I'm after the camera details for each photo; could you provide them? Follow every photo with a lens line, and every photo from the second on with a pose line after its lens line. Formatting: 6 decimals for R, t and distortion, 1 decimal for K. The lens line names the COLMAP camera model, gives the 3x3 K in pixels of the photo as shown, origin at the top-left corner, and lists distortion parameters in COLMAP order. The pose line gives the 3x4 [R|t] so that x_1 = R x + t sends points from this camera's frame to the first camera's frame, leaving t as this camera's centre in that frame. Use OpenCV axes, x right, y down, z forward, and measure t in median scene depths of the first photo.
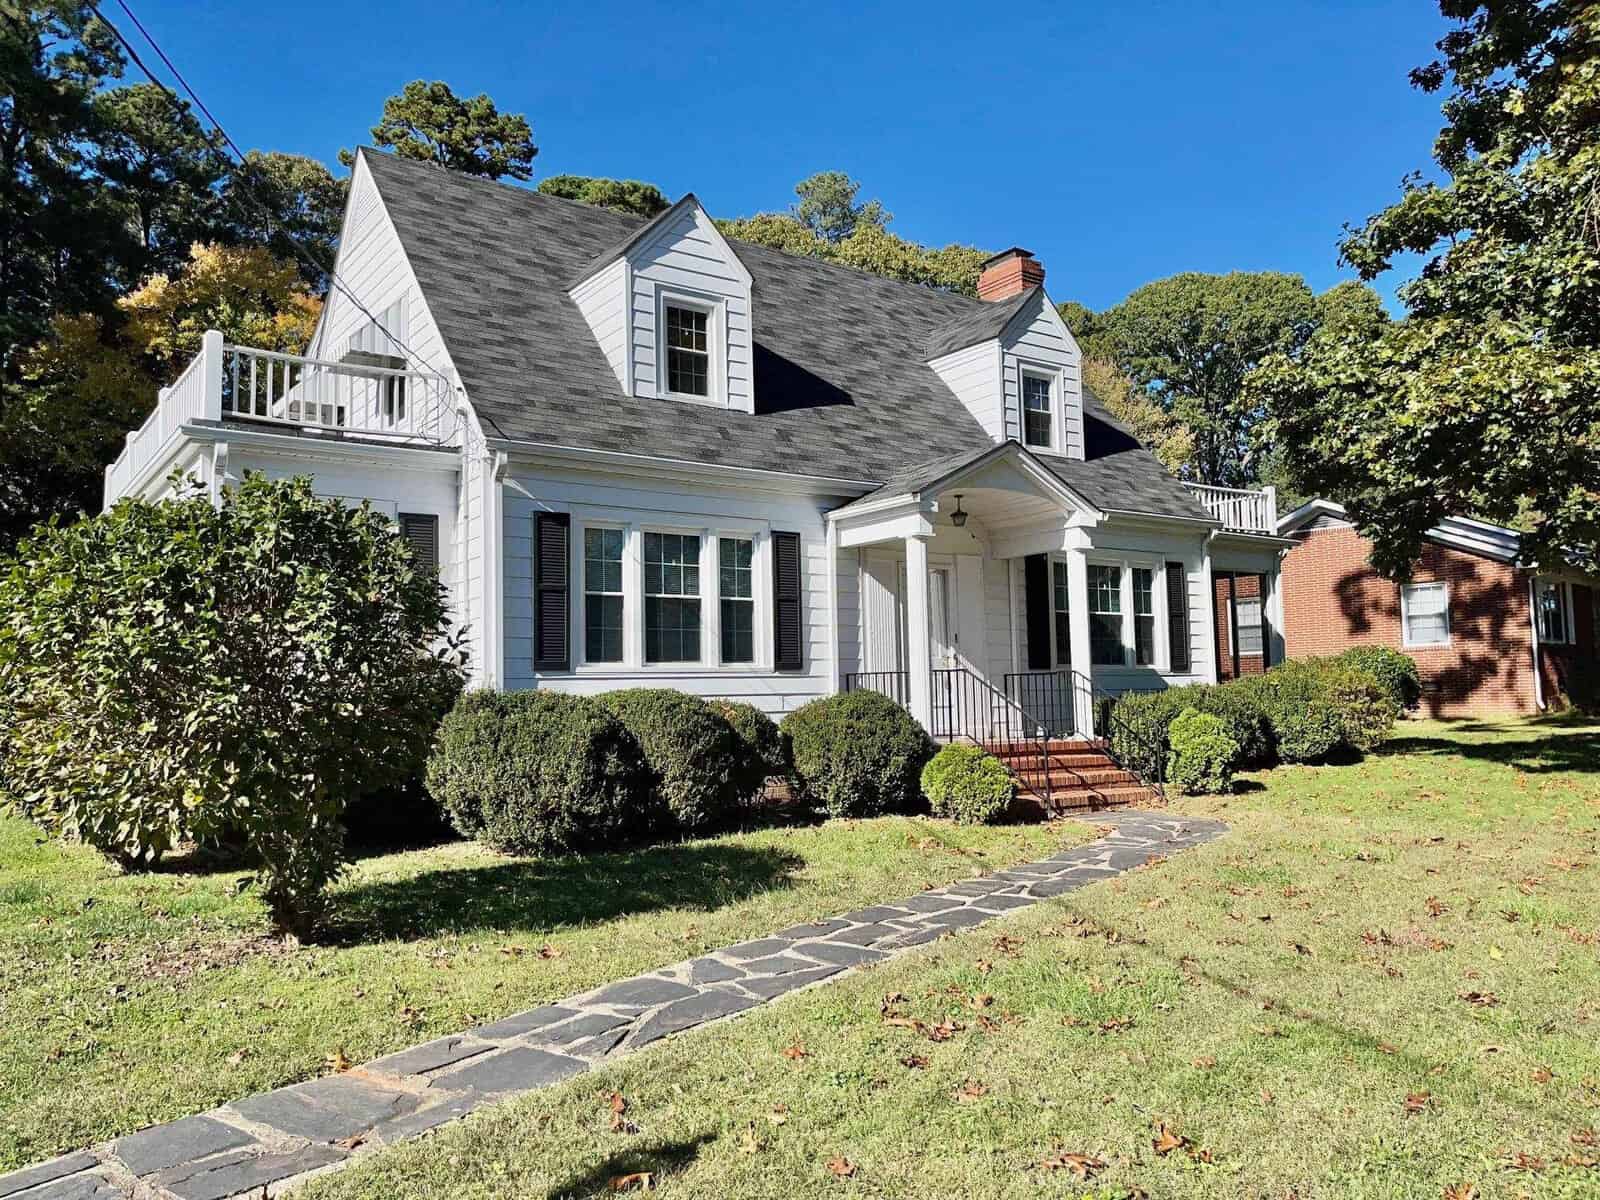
lens RADIAL K [[1294.9, 0, 800.0], [0, 1294.9, 600.0], [0, 0, 1]] dist [0.072498, -0.114339]
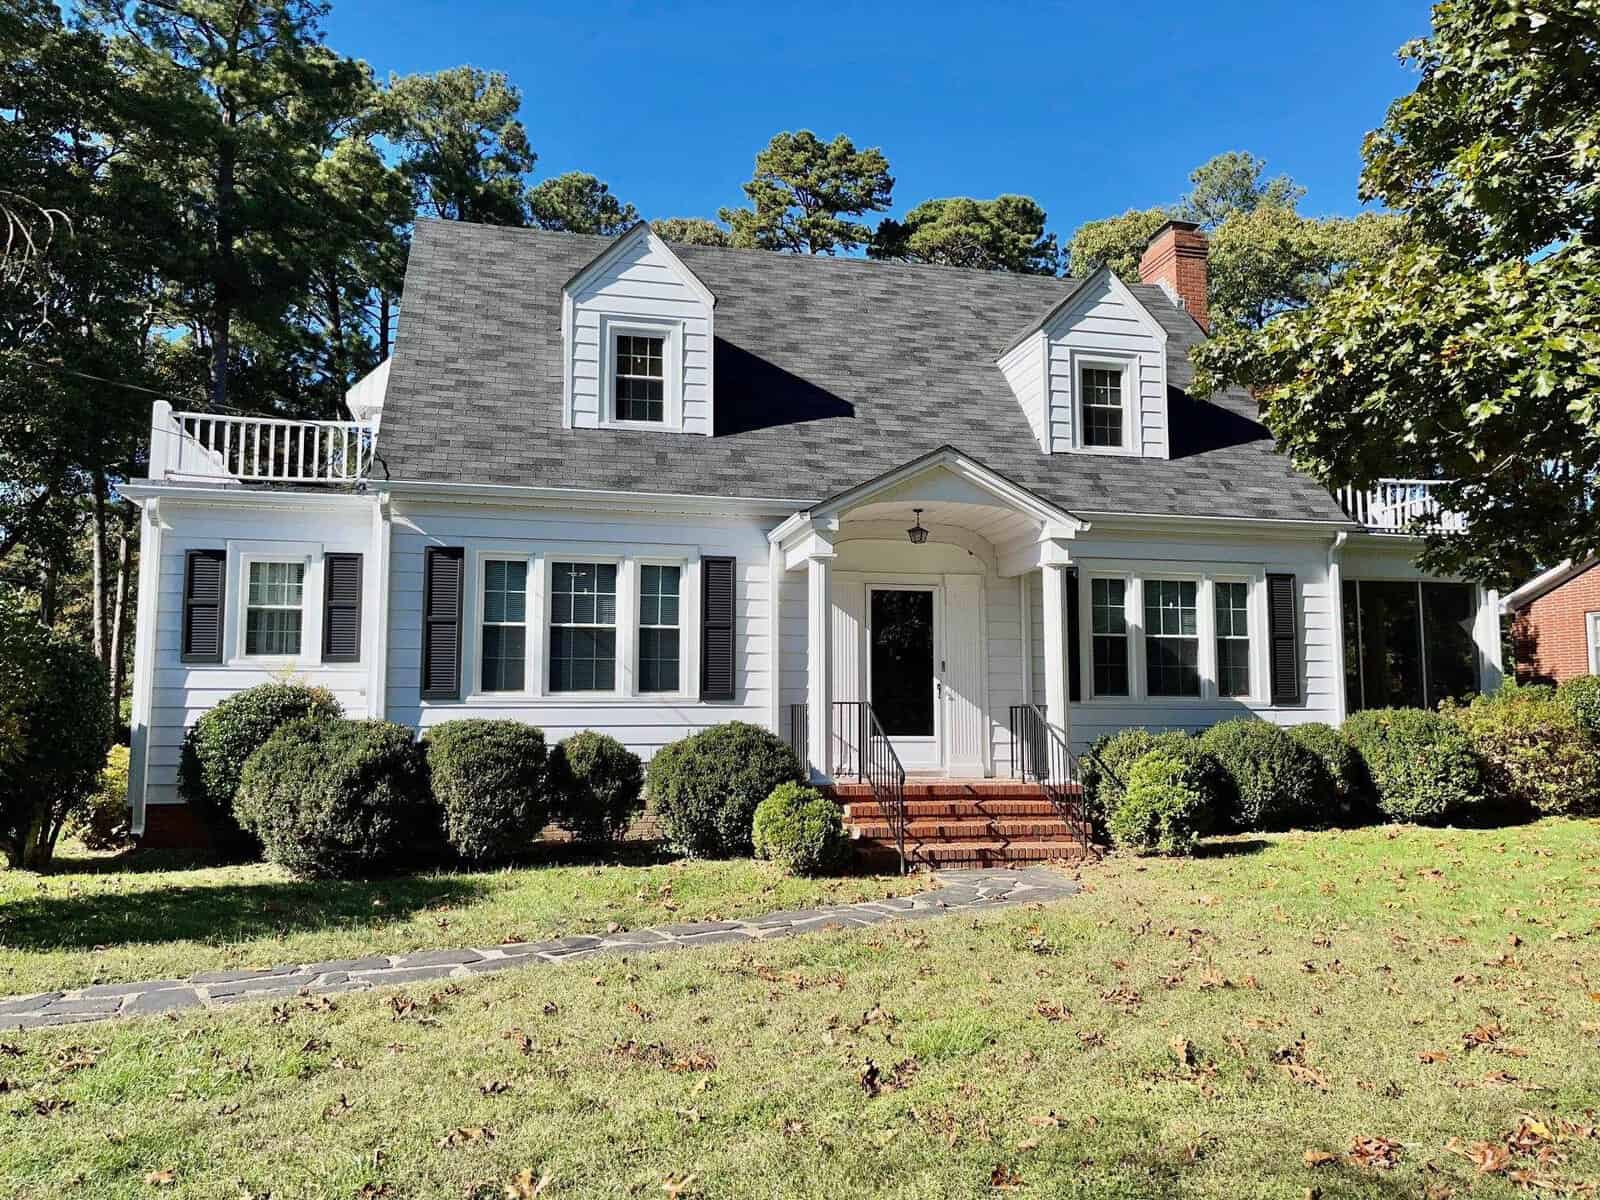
lens RADIAL K [[1294.9, 0, 800.0], [0, 1294.9, 600.0], [0, 0, 1]] dist [0.072498, -0.114339]
pose [[0.917241, -0.019552, -0.397852, 0.430545], [0.013762, 0.999754, -0.017403, -0.002632], [0.398094, 0.010488, 0.917285, 0.141690]]
